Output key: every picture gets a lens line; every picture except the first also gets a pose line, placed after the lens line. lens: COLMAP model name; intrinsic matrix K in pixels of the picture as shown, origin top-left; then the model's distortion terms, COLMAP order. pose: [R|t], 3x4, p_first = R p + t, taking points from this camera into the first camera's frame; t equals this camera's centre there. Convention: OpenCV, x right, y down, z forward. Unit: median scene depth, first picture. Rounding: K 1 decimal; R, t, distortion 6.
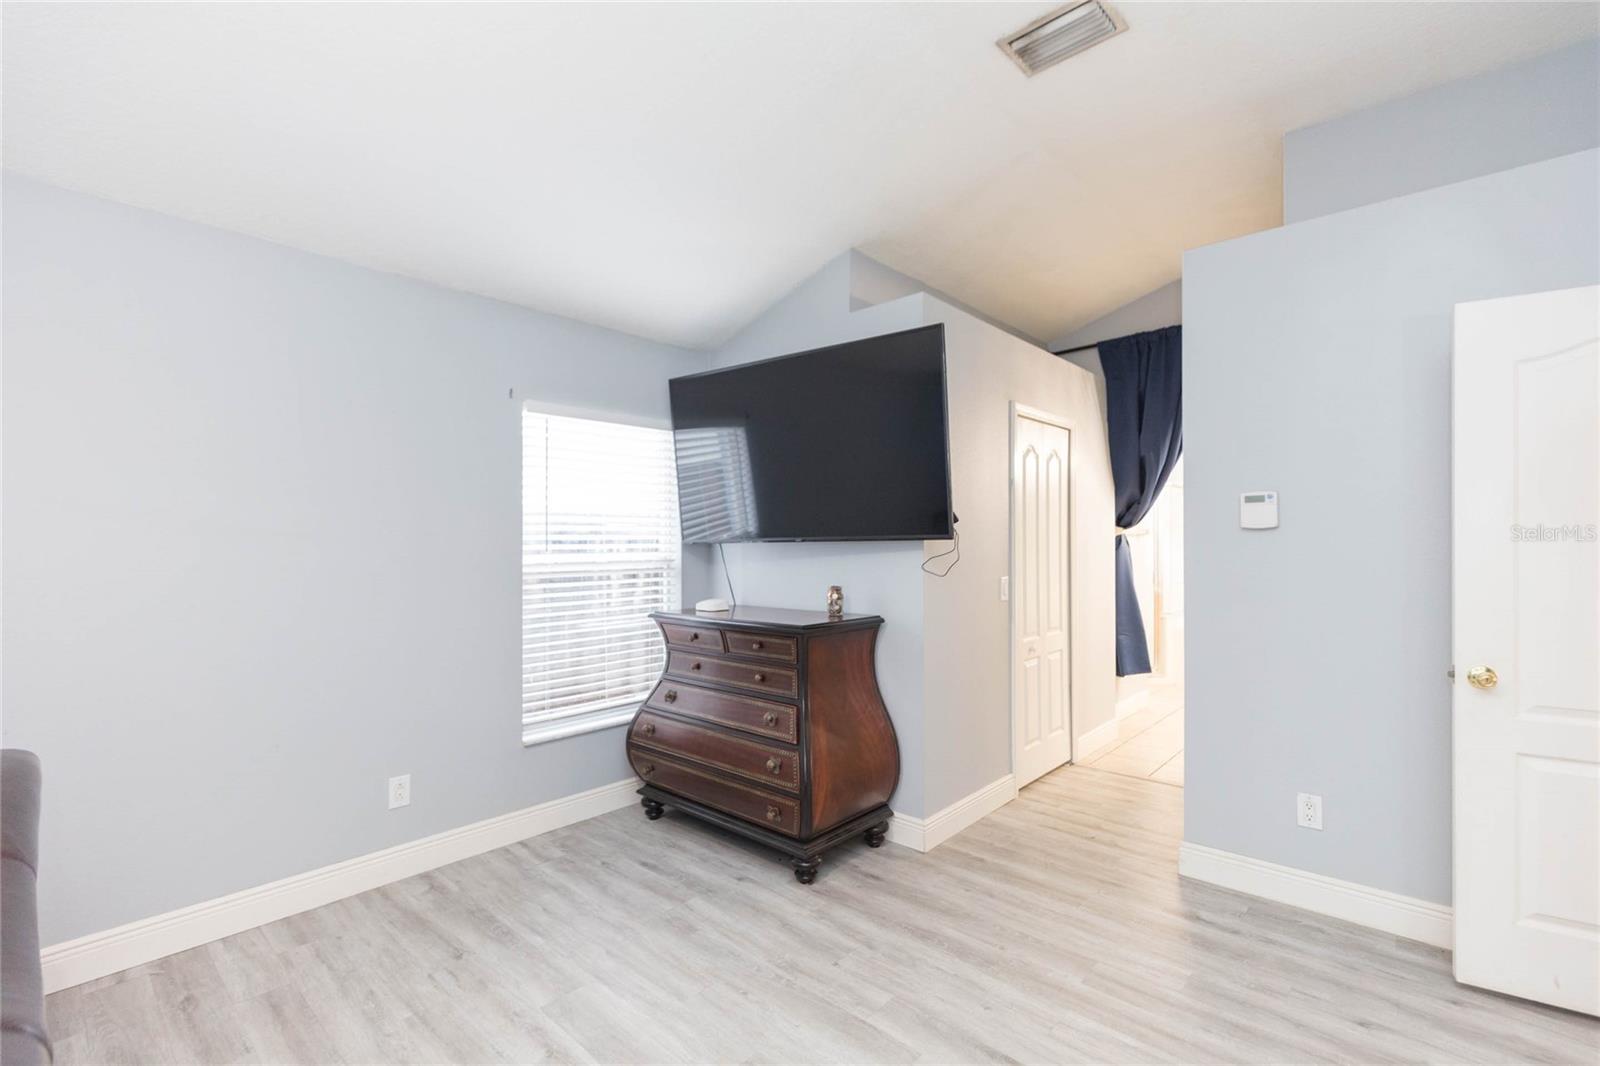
lens RADIAL K [[718.4, 0, 800.0], [0, 718.4, 533.0], [0, 0, 1]] dist [0.000147, -0.000461]
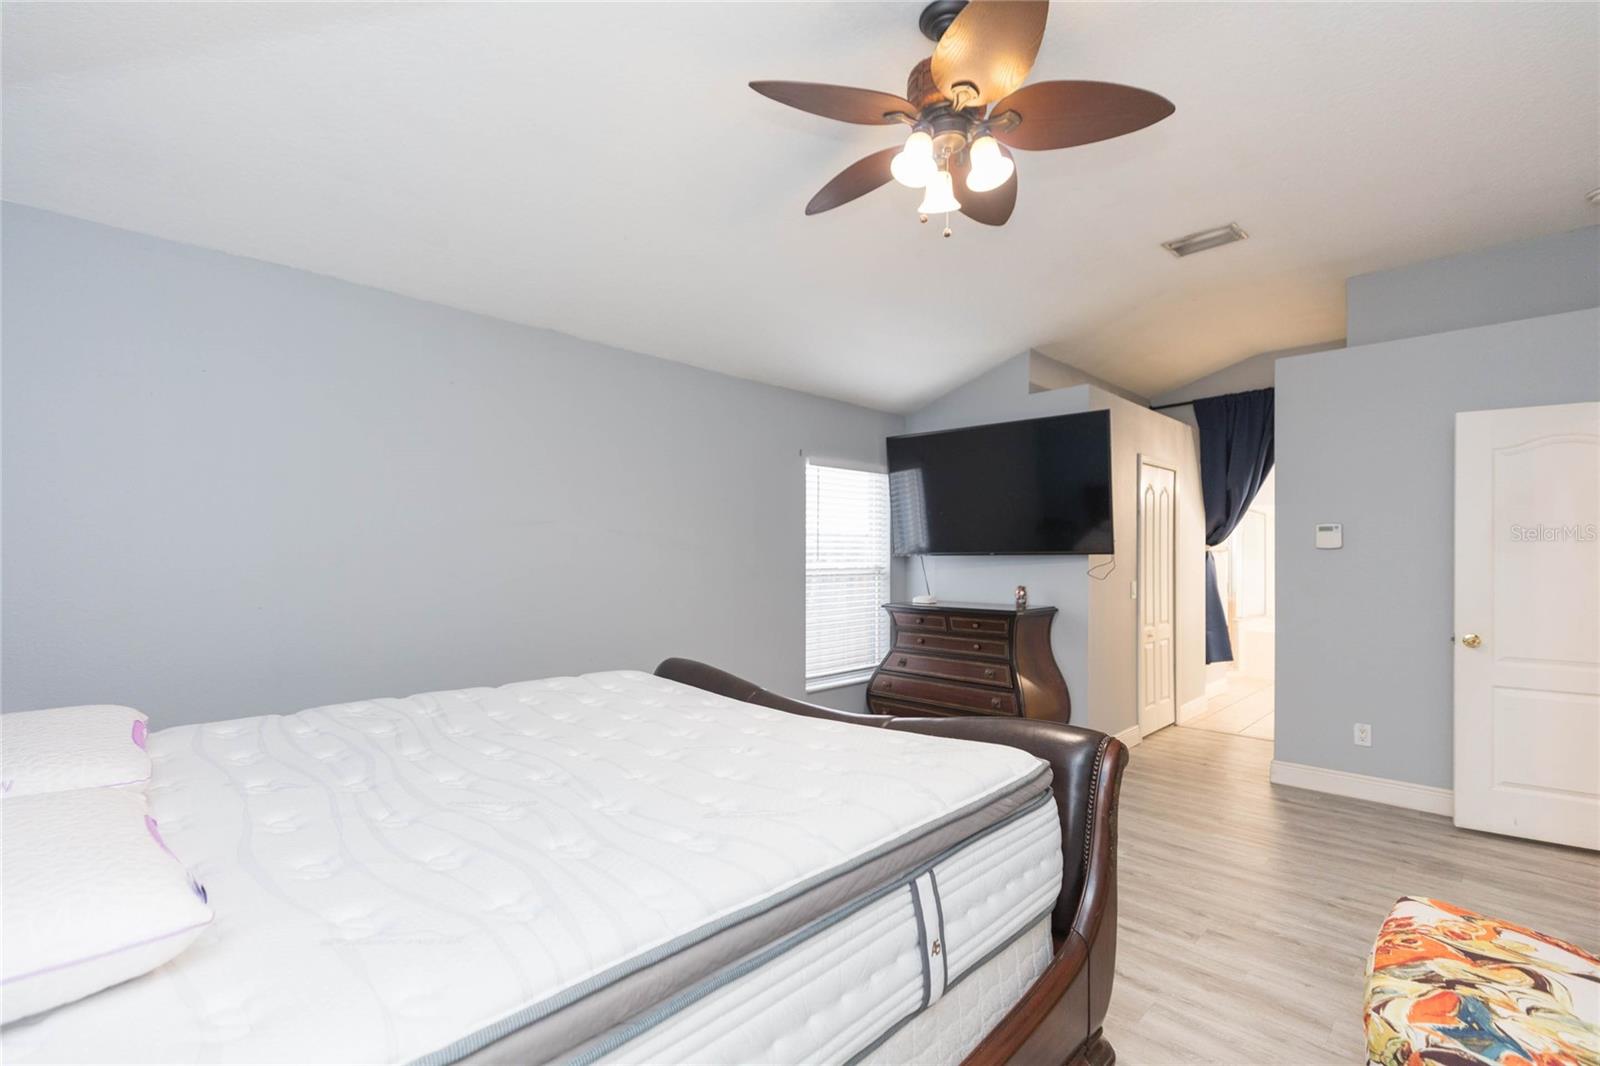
lens RADIAL K [[723.5, 0, 797.5], [0, 723.5, 544.1], [0, 0, 1]] dist [0.000775, 0.000892]
pose [[0.998764, 0.006334, -0.049289, -0.354864], [-0.006420, 0.999978, -0.001576, -0.005427], [0.049278, 0.001891, 0.998783, -0.508216]]
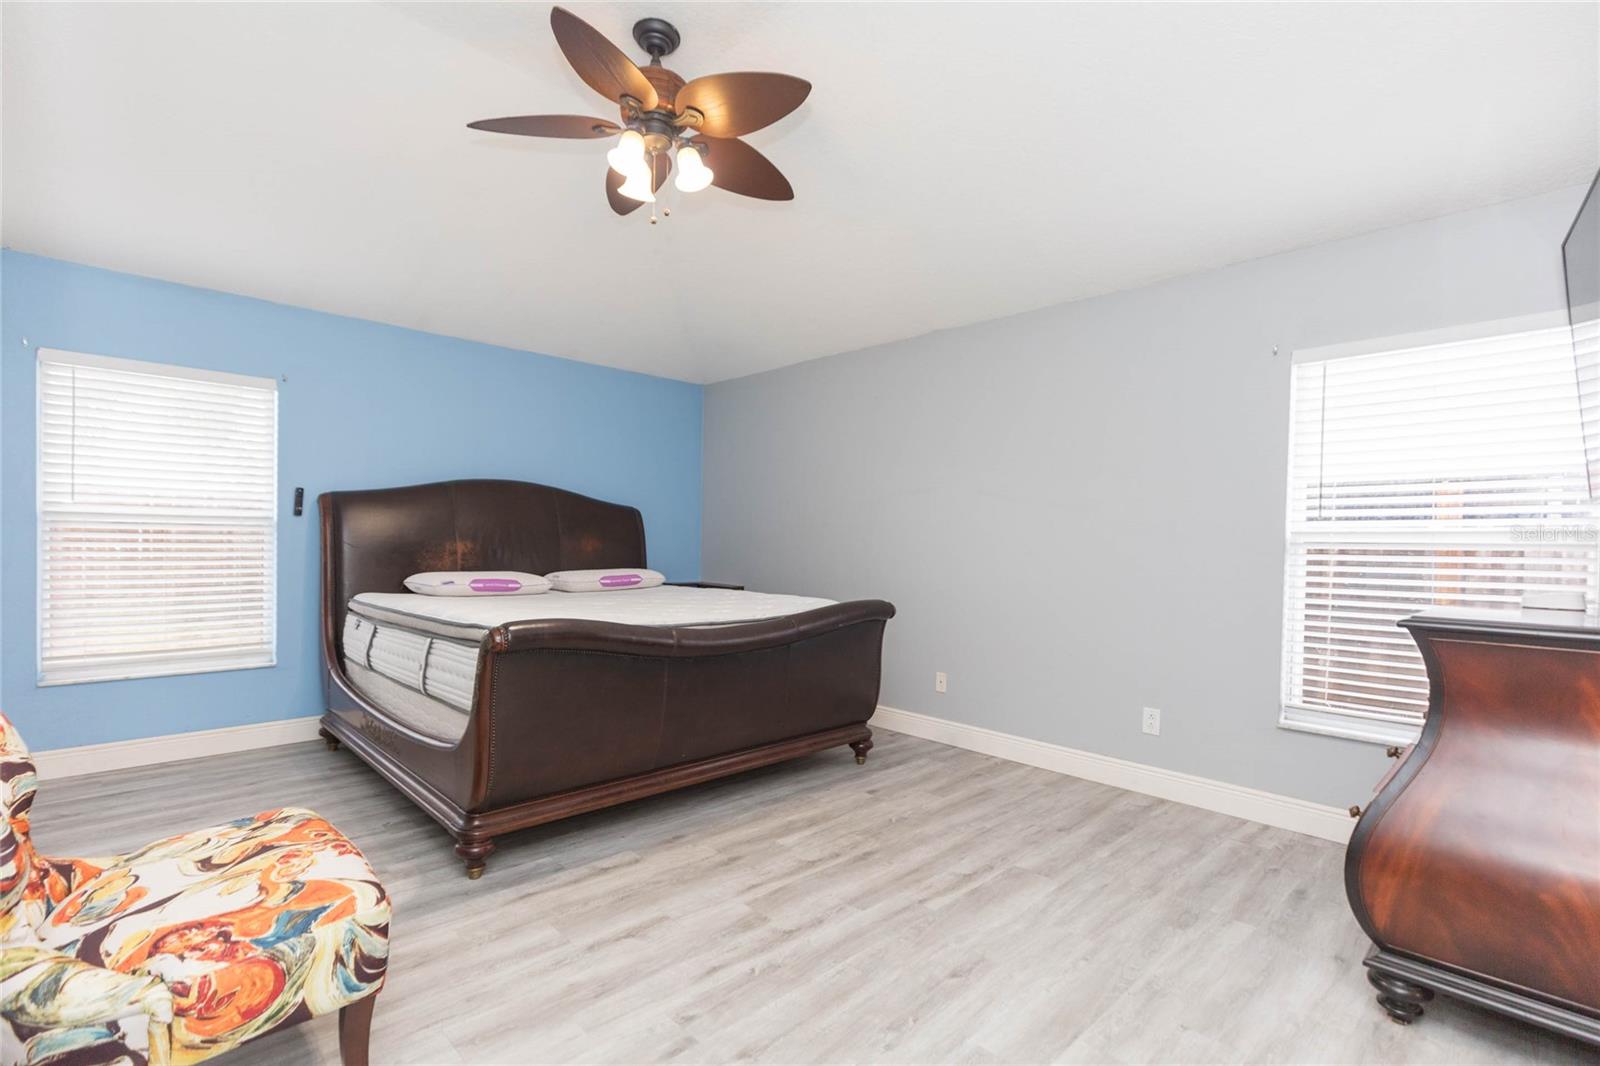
lens RADIAL K [[718.4, 0, 800.0], [0, 718.4, 533.0], [0, 0, 1]] dist [0.000147, -0.000461]
pose [[-0.054841, -0.003506, -0.998489, 0.623642], [-0.004796, 0.999983, -0.003247, 0.056472], [0.998484, 0.004611, -0.054857, 0.467454]]
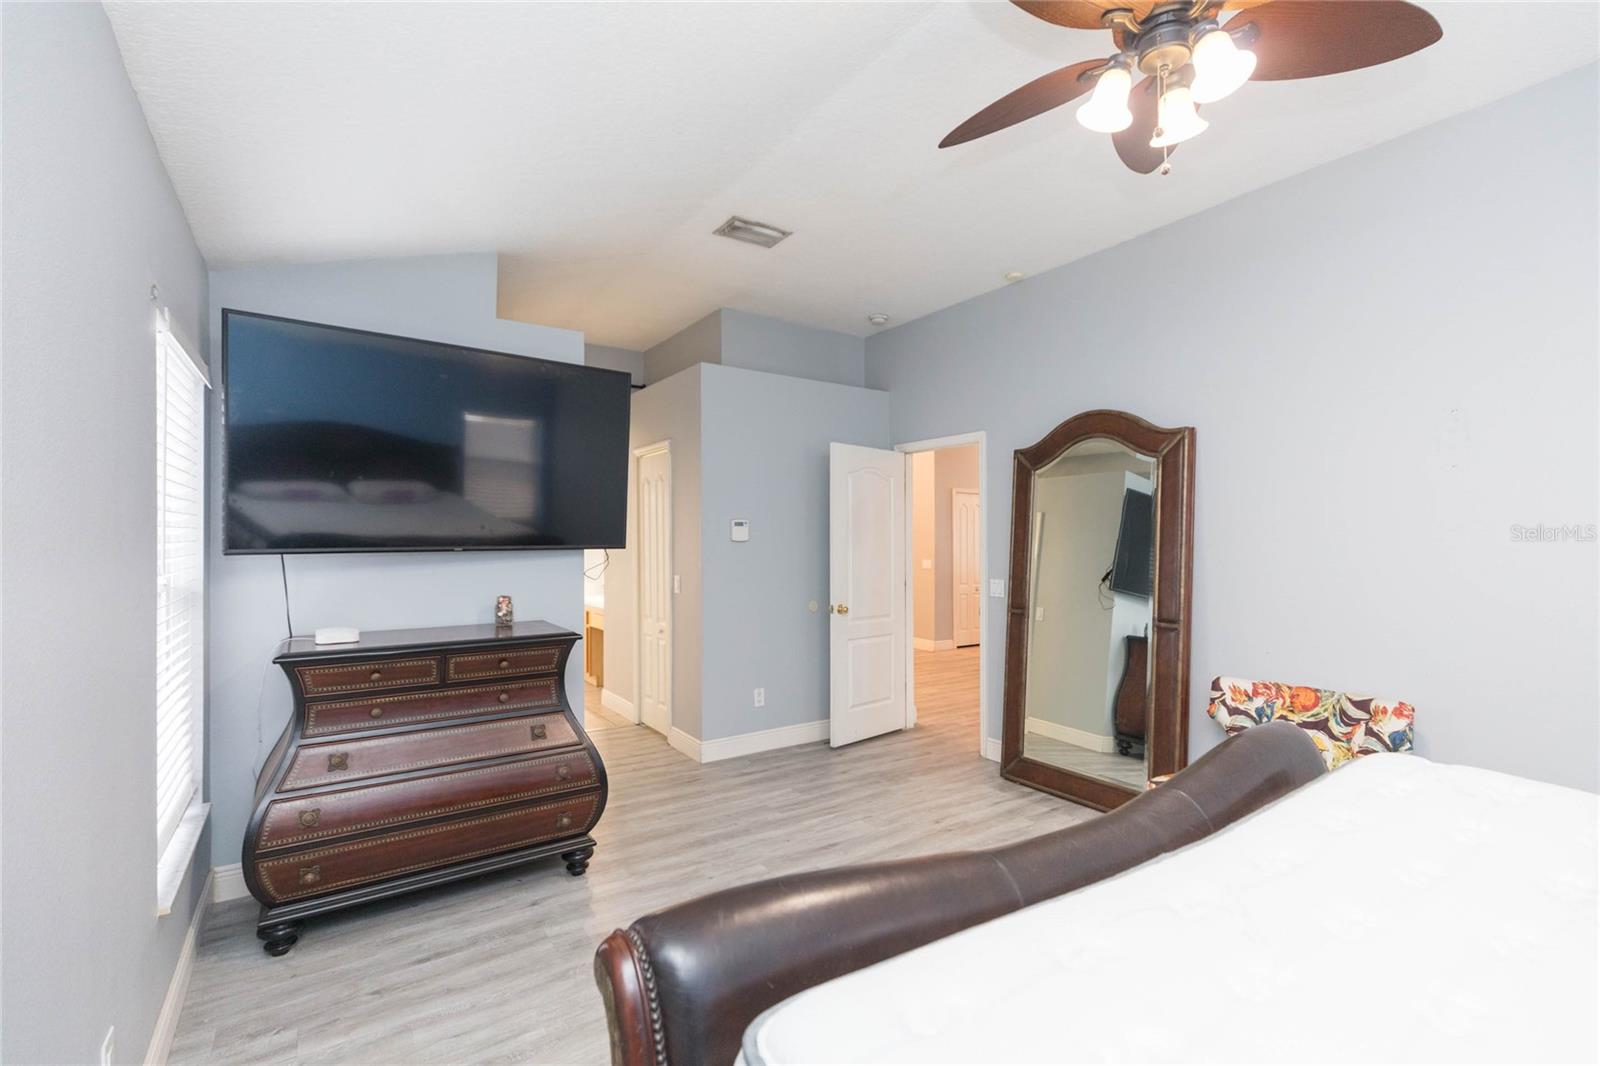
lens RADIAL K [[718.3, 0, 805.6], [0, 718.3, 531.4], [0, 0, 1]] dist [0.003278, 0.000071]
pose [[0.234356, 0.015635, 0.972025, -0.887142], [-0.011594, 0.999844, -0.013288, -0.008234], [-0.972082, -0.008156, 0.234501, 0.399460]]
